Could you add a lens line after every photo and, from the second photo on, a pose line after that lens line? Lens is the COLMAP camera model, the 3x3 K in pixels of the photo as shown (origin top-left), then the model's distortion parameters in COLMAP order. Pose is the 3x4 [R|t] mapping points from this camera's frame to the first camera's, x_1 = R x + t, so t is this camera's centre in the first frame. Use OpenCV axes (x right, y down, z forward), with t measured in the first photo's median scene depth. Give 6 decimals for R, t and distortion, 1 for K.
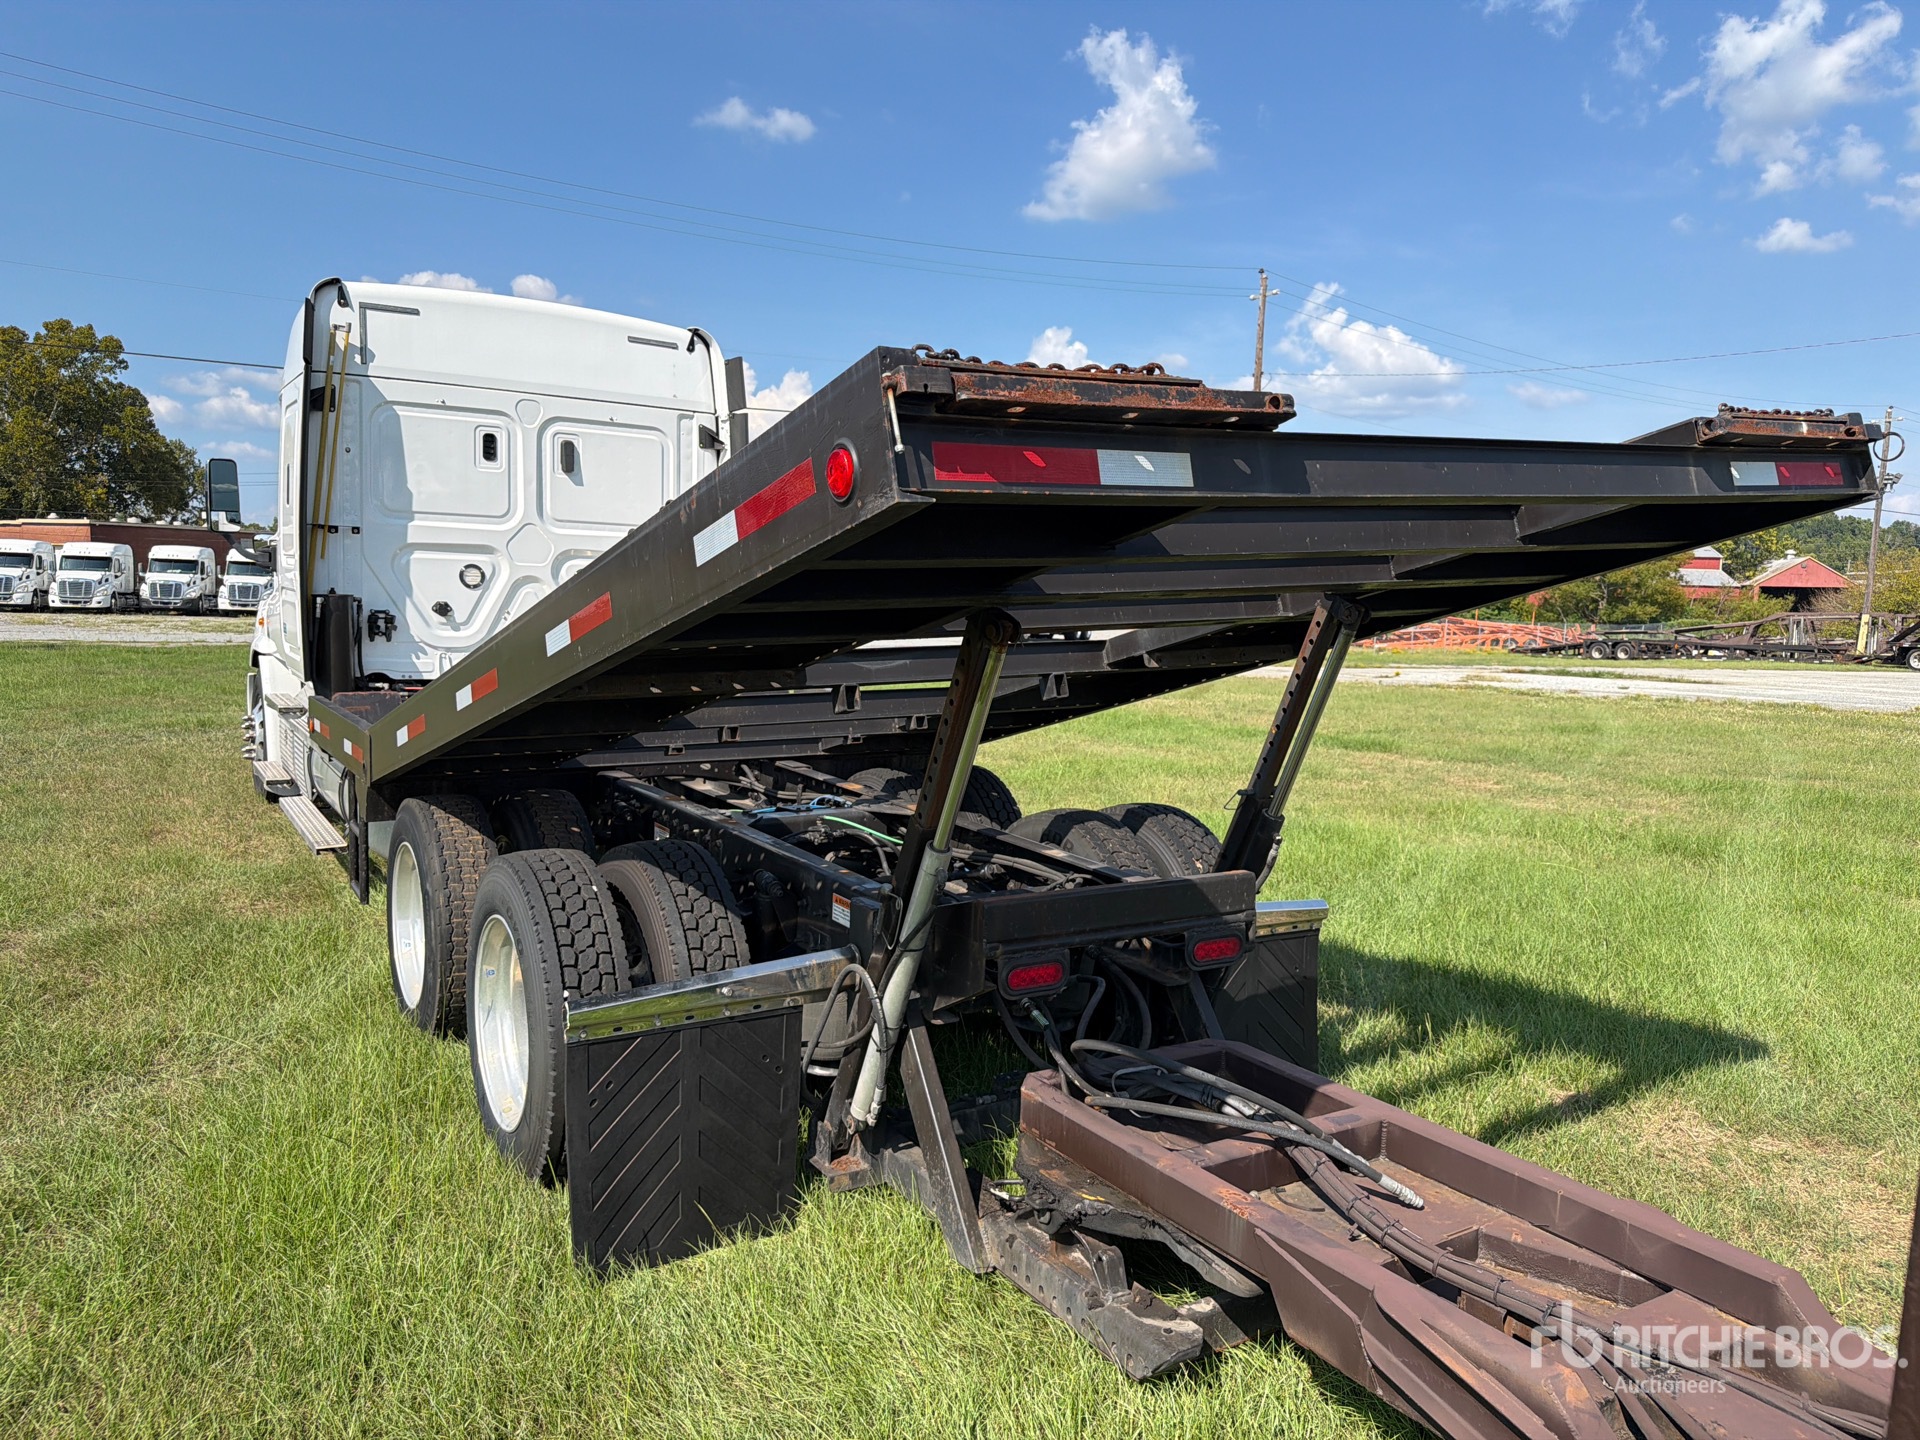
lens RADIAL K [[1331.5, 0, 959.2], [0, 1331.5, 731.1], [0, 0, 1]] dist [0.030180, -0.024292]
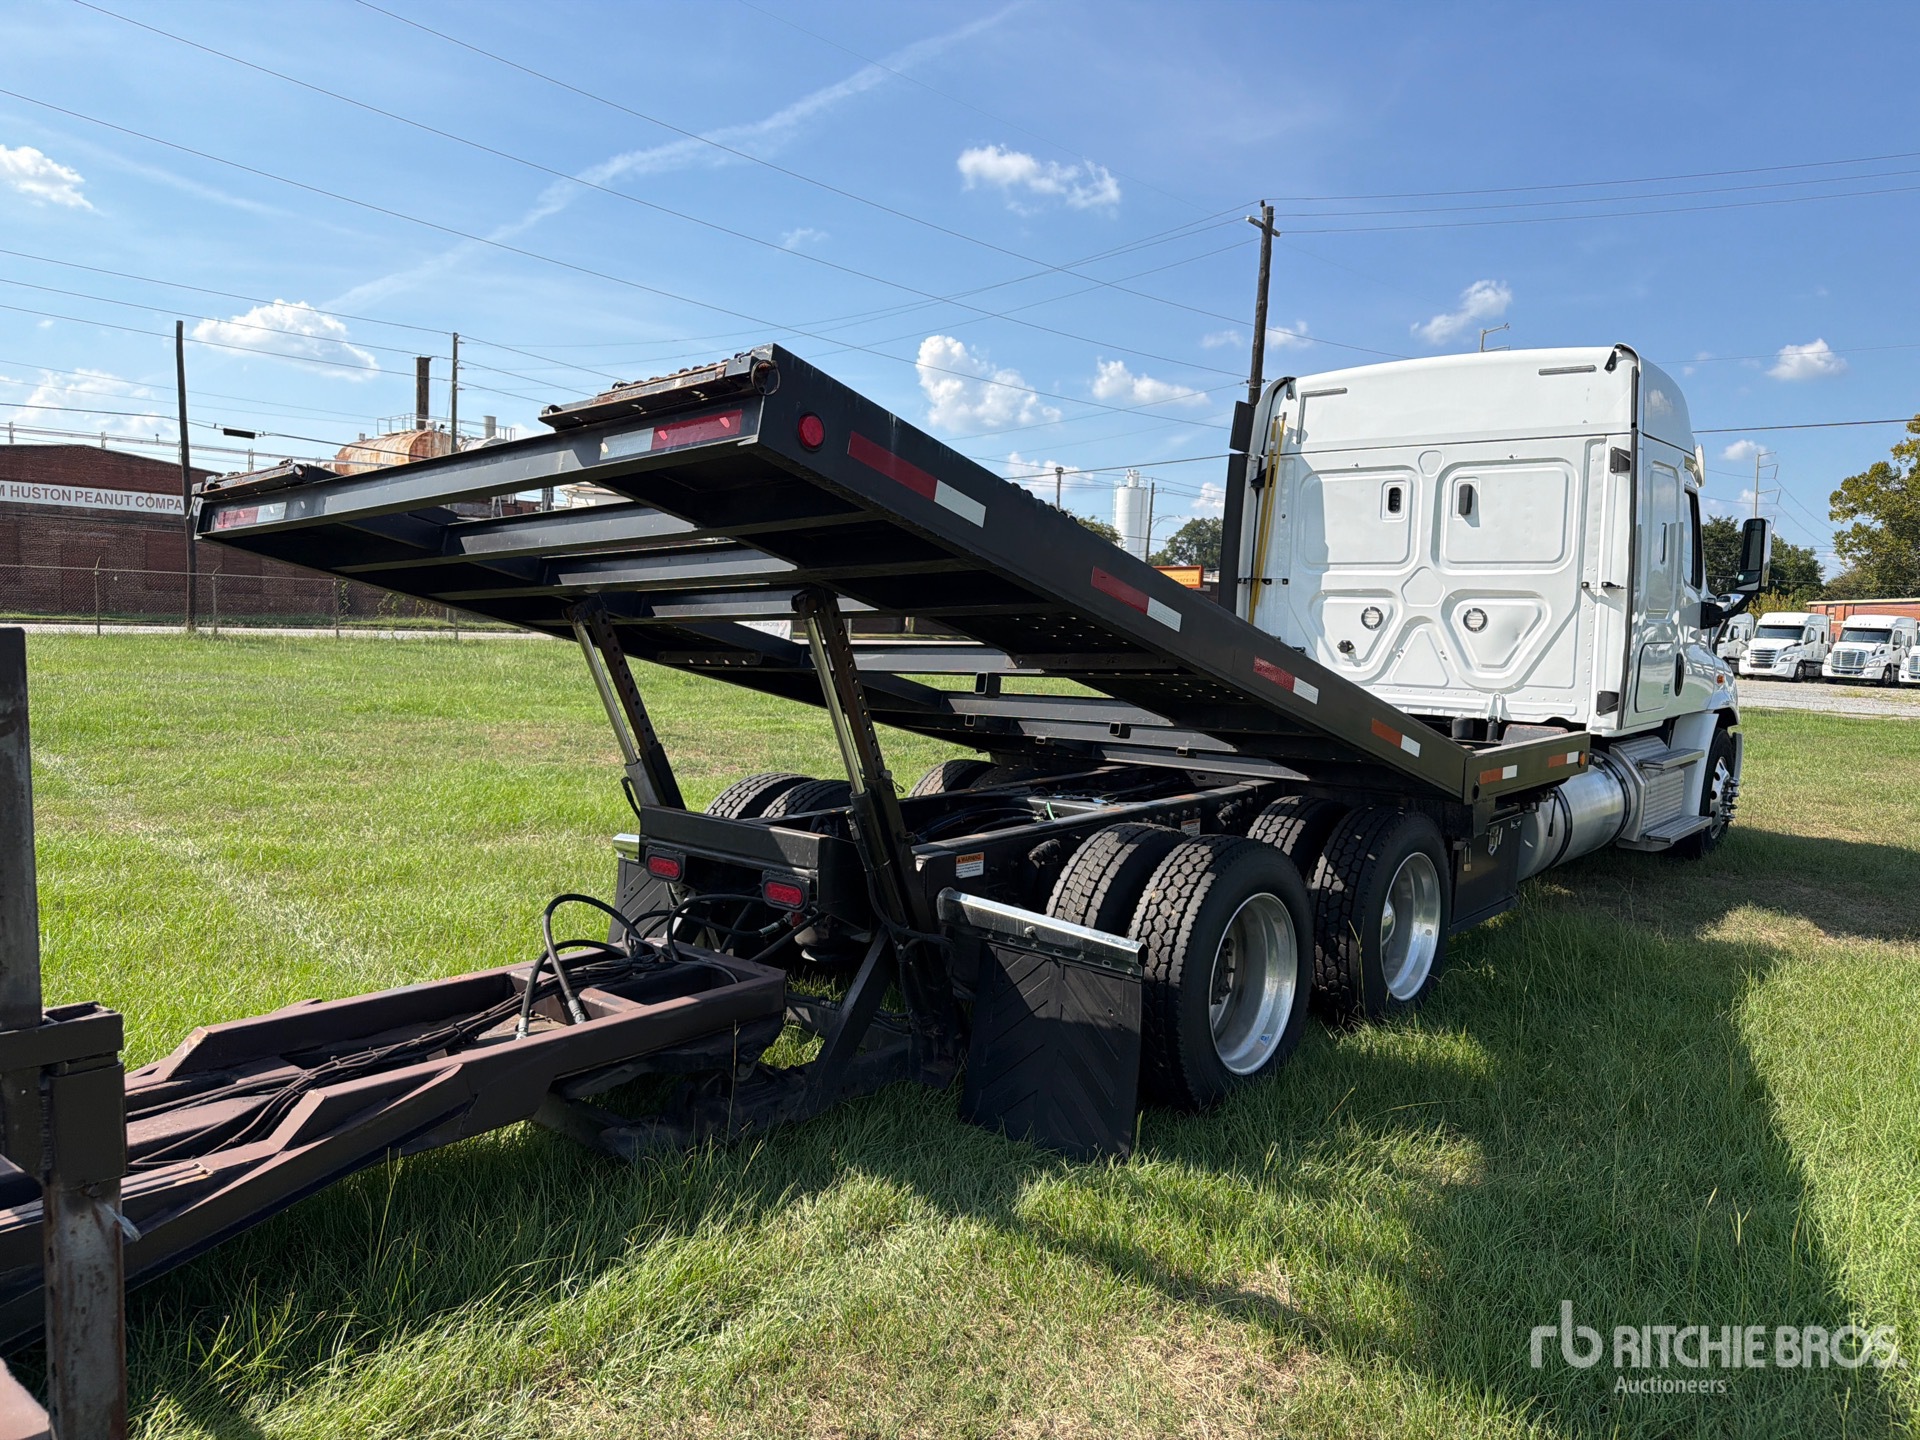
lens RADIAL K [[1331.5, 0, 936.1], [0, 1331.5, 741.8], [0, 0, 1]] dist [0.030180, -0.024292]
pose [[0.294221, 0.071124, -0.953087, 0.588548], [-0.118861, 0.992208, 0.037351, -0.012307], [0.948317, 0.102296, 0.300383, 0.333886]]
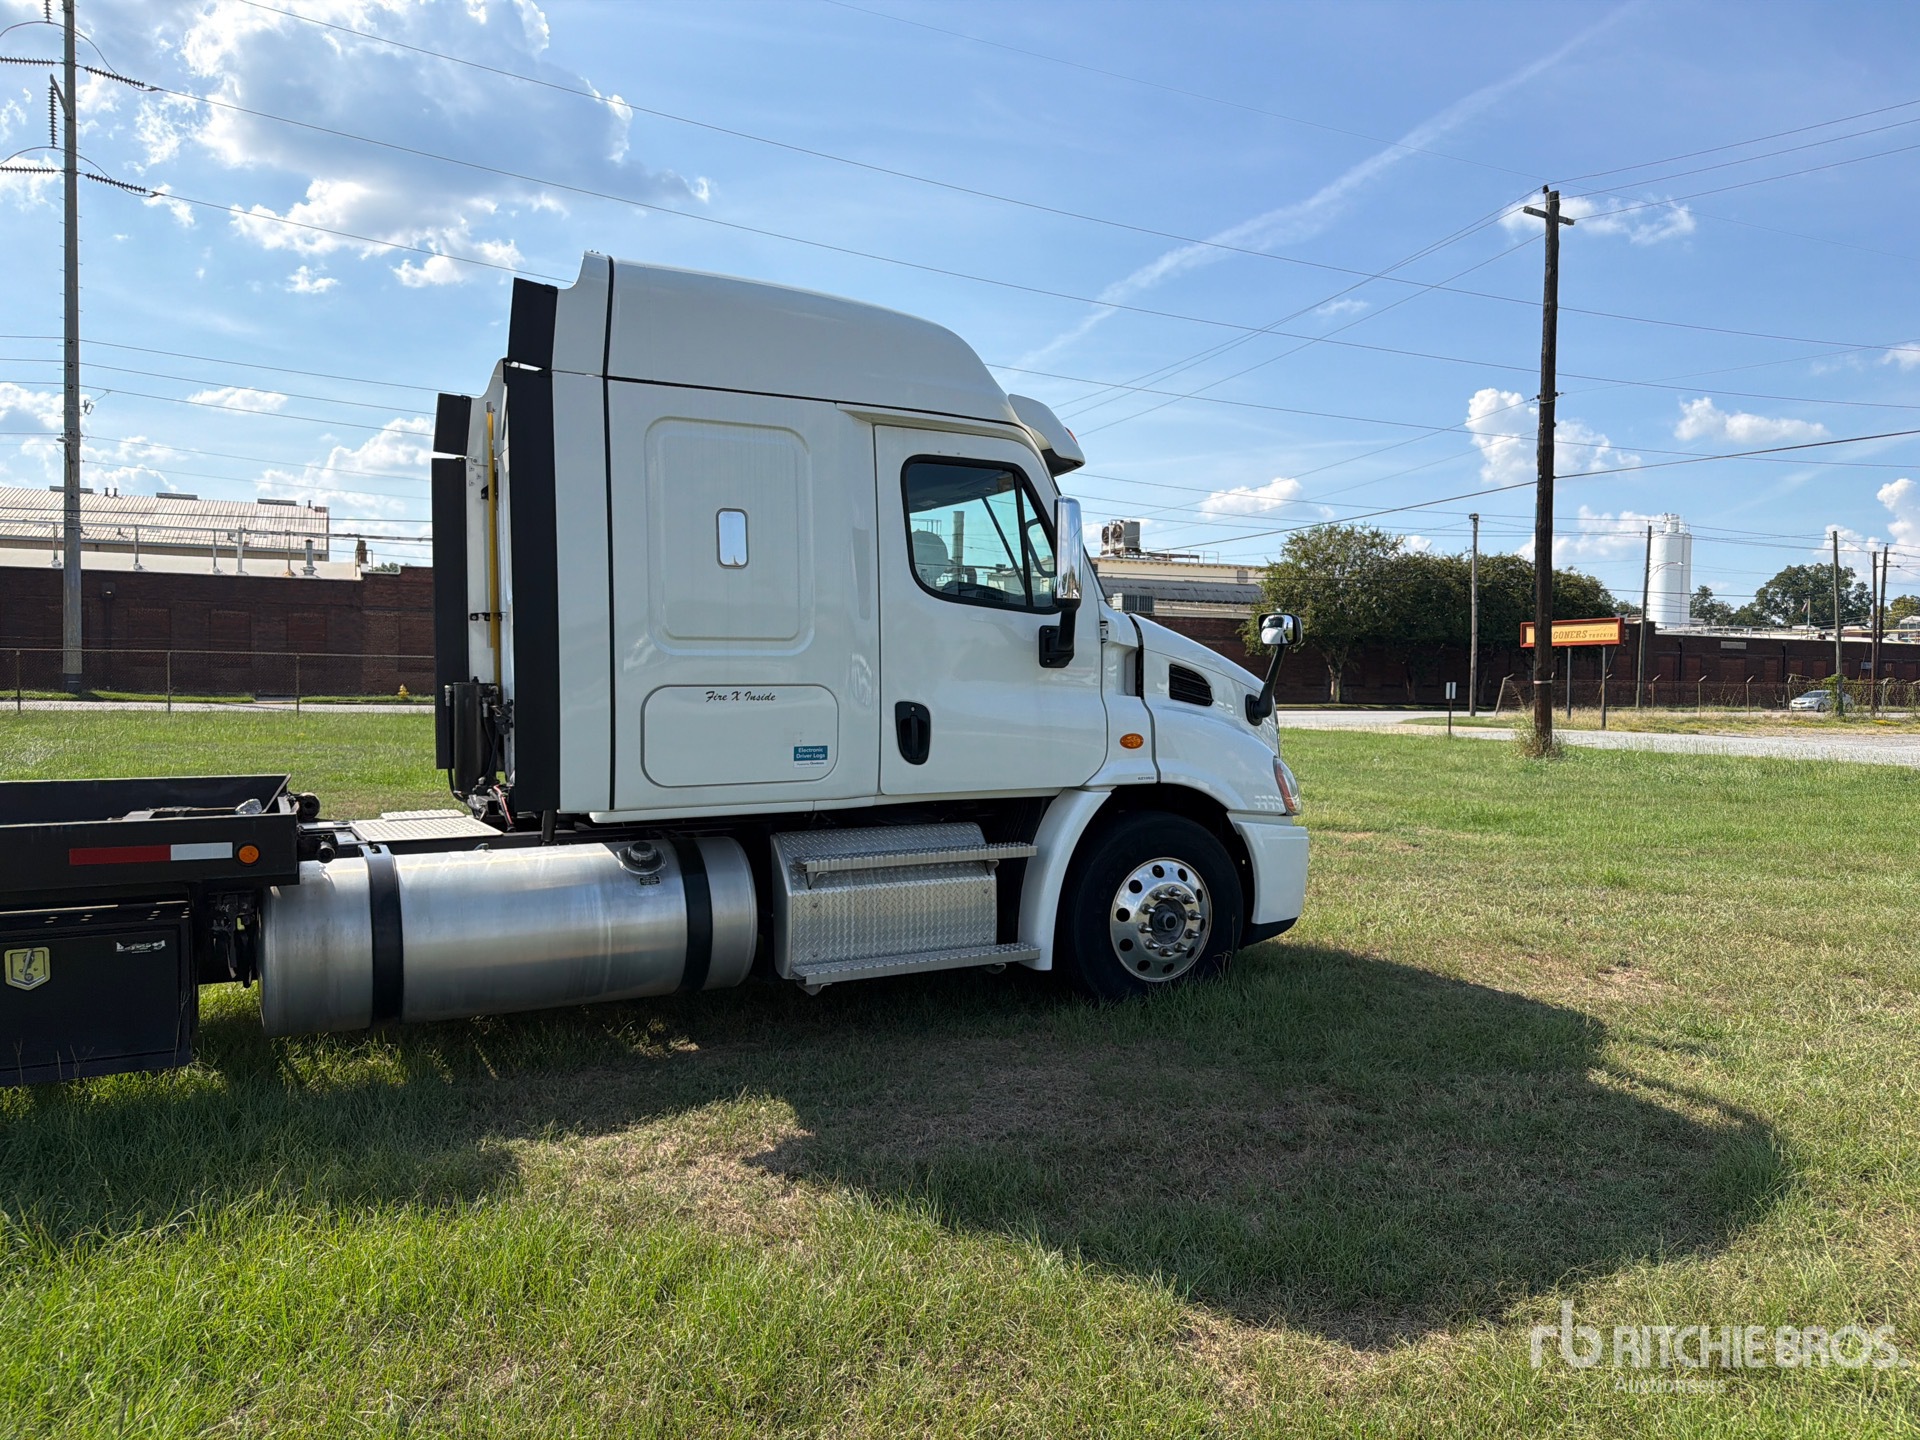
lens RADIAL K [[1331.5, 0, 946.8], [0, 1331.5, 716.0], [0, 0, 1]] dist [0.030180, -0.024292]
pose [[-0.094409, -0.002602, -0.995530, 0.437030], [-0.116994, 0.993096, 0.008499, -0.117534], [0.988635, 0.117273, -0.094062, 1.334476]]
